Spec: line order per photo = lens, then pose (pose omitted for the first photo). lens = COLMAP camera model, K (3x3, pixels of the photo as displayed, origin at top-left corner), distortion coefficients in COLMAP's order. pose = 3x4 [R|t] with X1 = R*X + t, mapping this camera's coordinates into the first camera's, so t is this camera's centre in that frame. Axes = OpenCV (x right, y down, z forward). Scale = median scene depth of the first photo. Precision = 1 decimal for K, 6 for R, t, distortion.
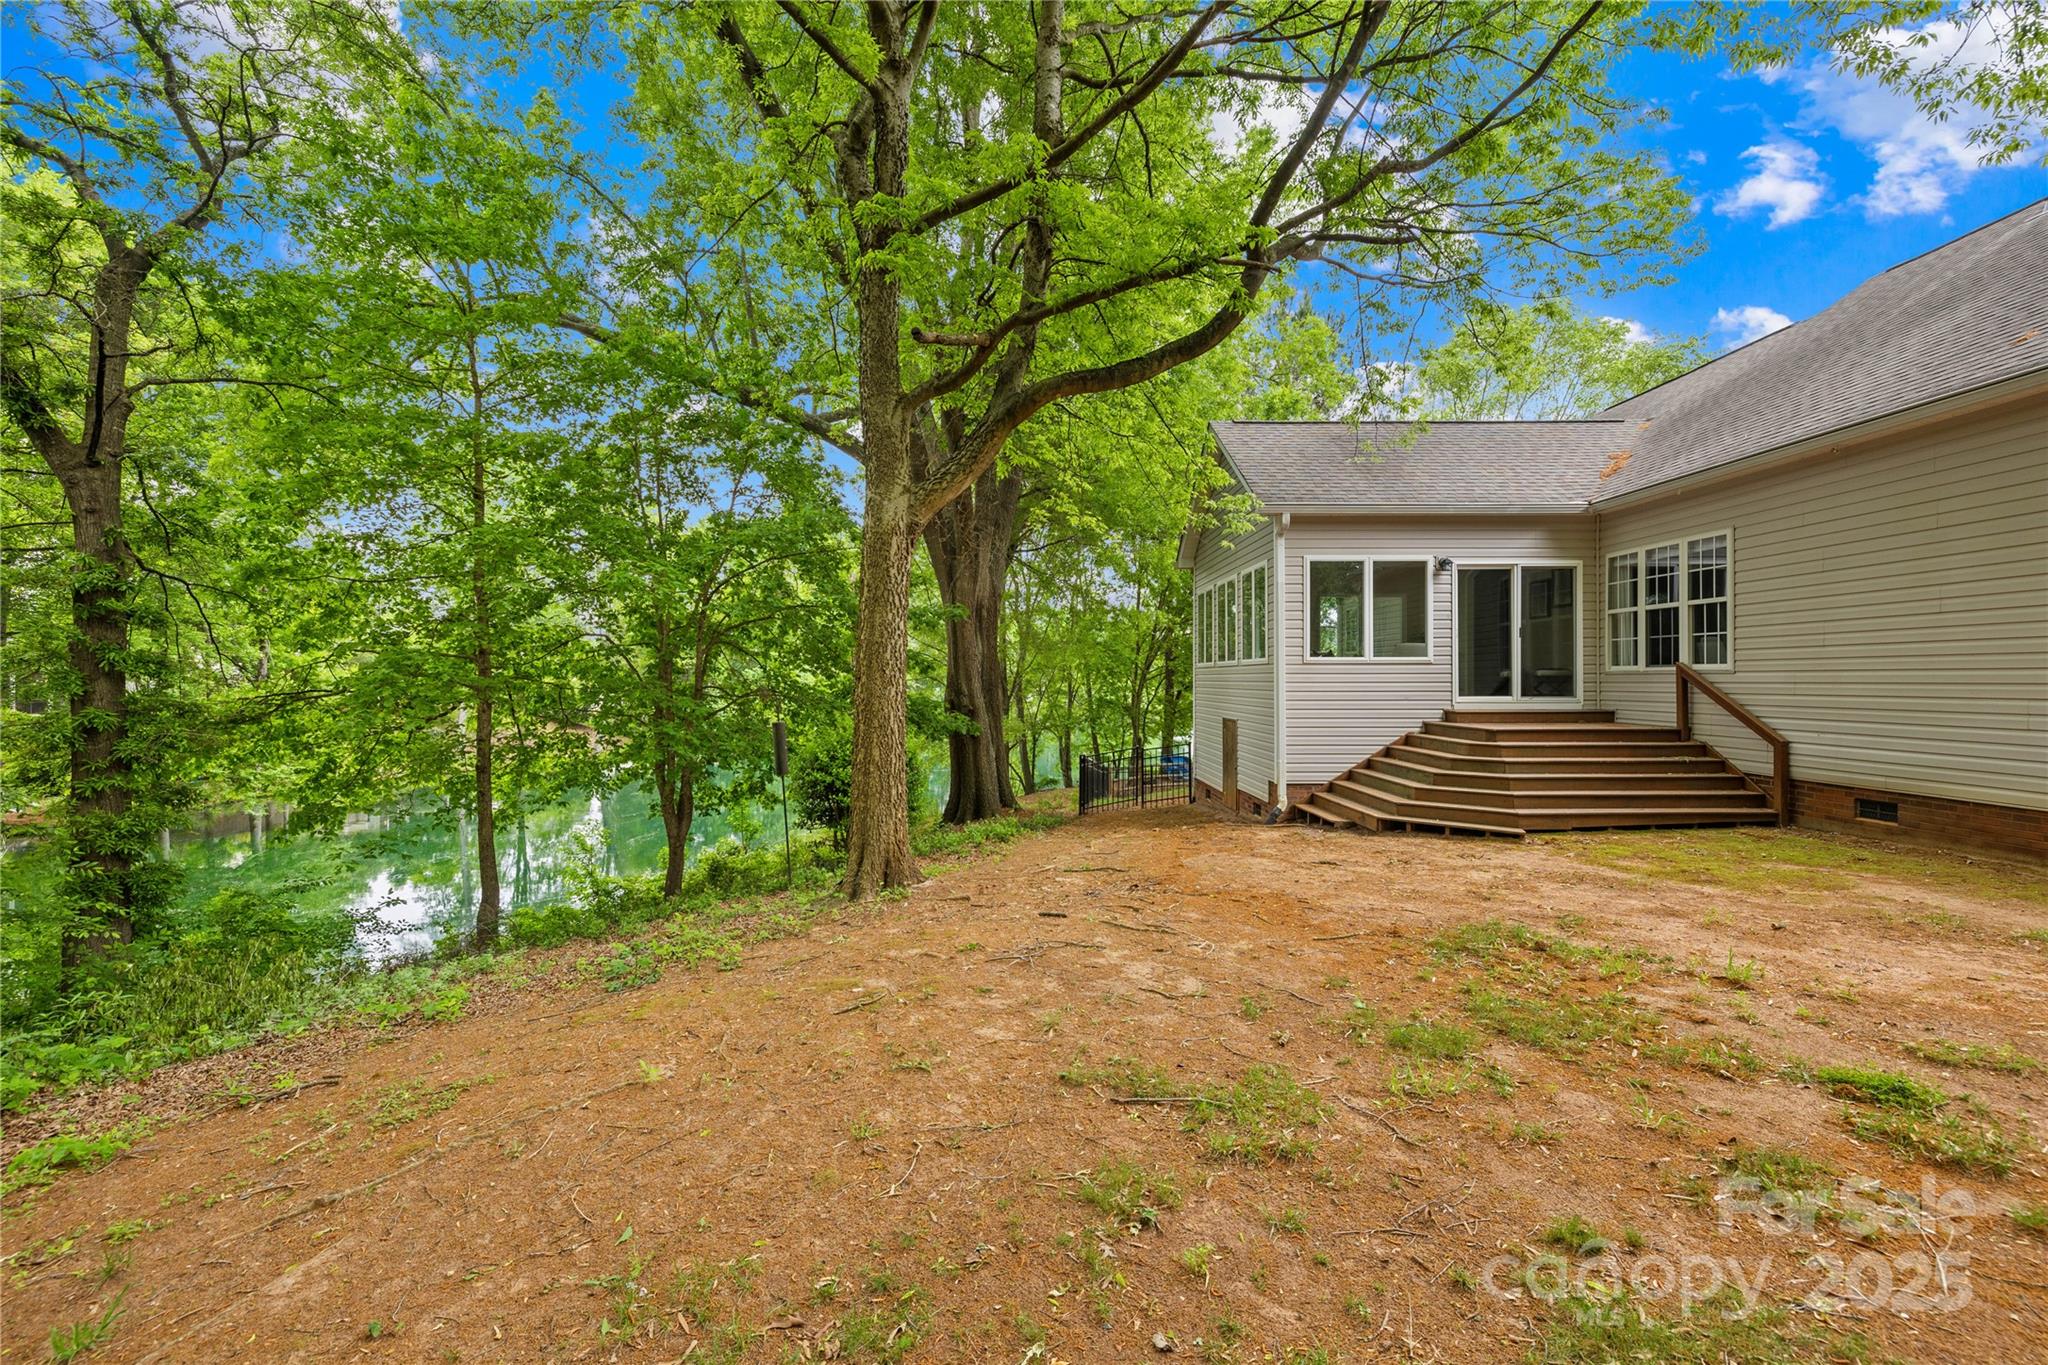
lens RADIAL K [[877.5, 0, 1010.4], [0, 877.5, 678.5], [0, 0, 1]] dist [-0.001628, -0.000260]
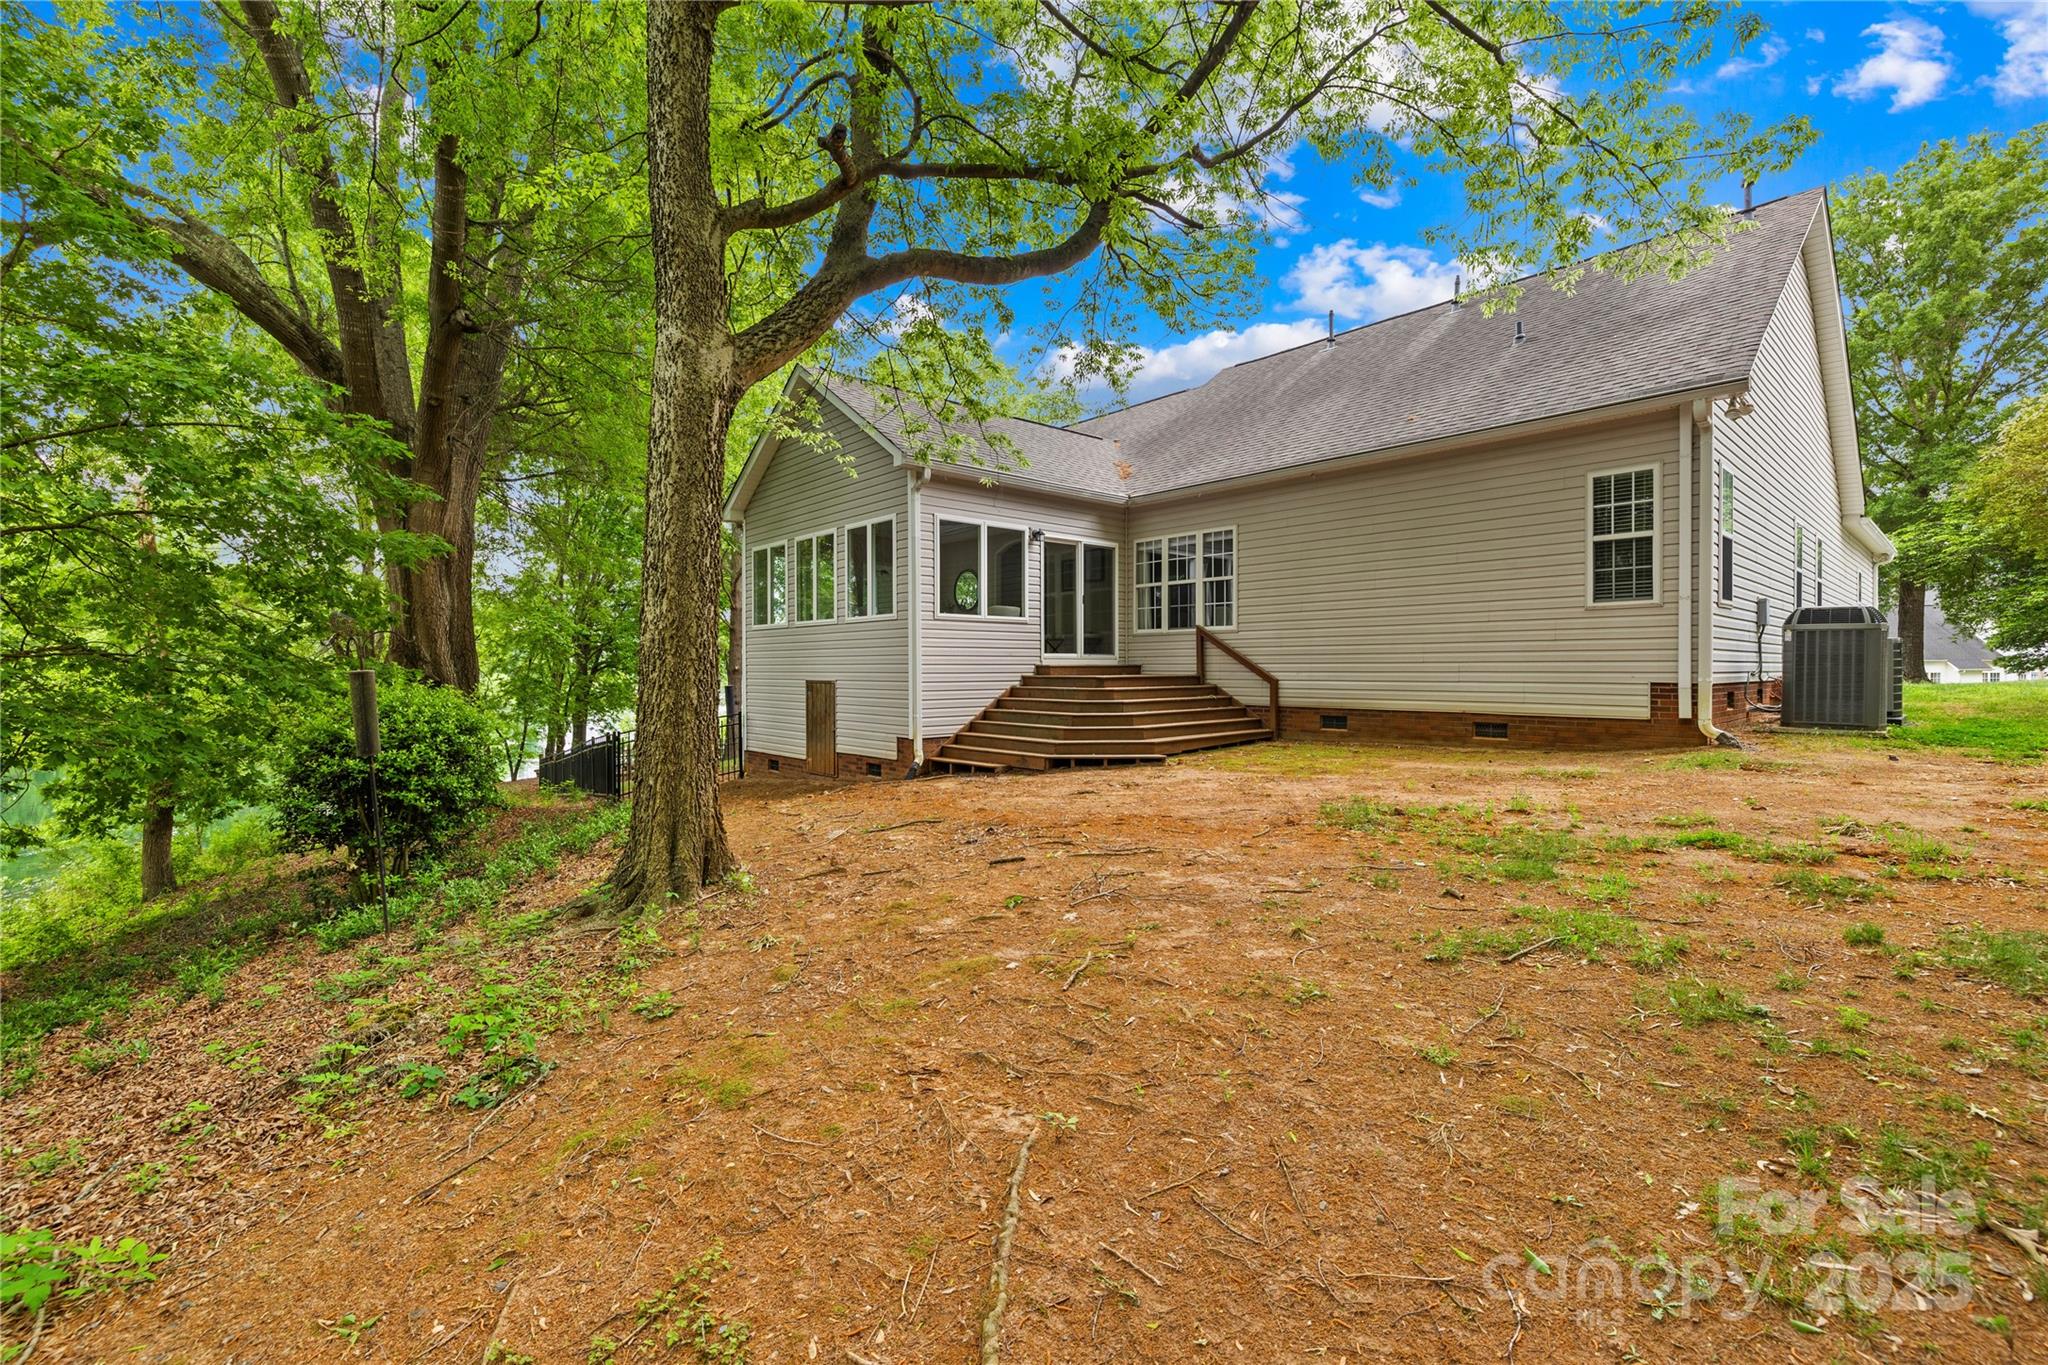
lens RADIAL K [[877.5, 0, 1021.3], [0, 877.5, 679.3], [0, 0, 1]] dist [-0.001628, -0.000260]
pose [[0.740424, -0.010164, 0.672063, -0.297756], [0.002105, 0.999916, 0.012802, 0.042795], [-0.672137, -0.008064, 0.740383, 0.191113]]
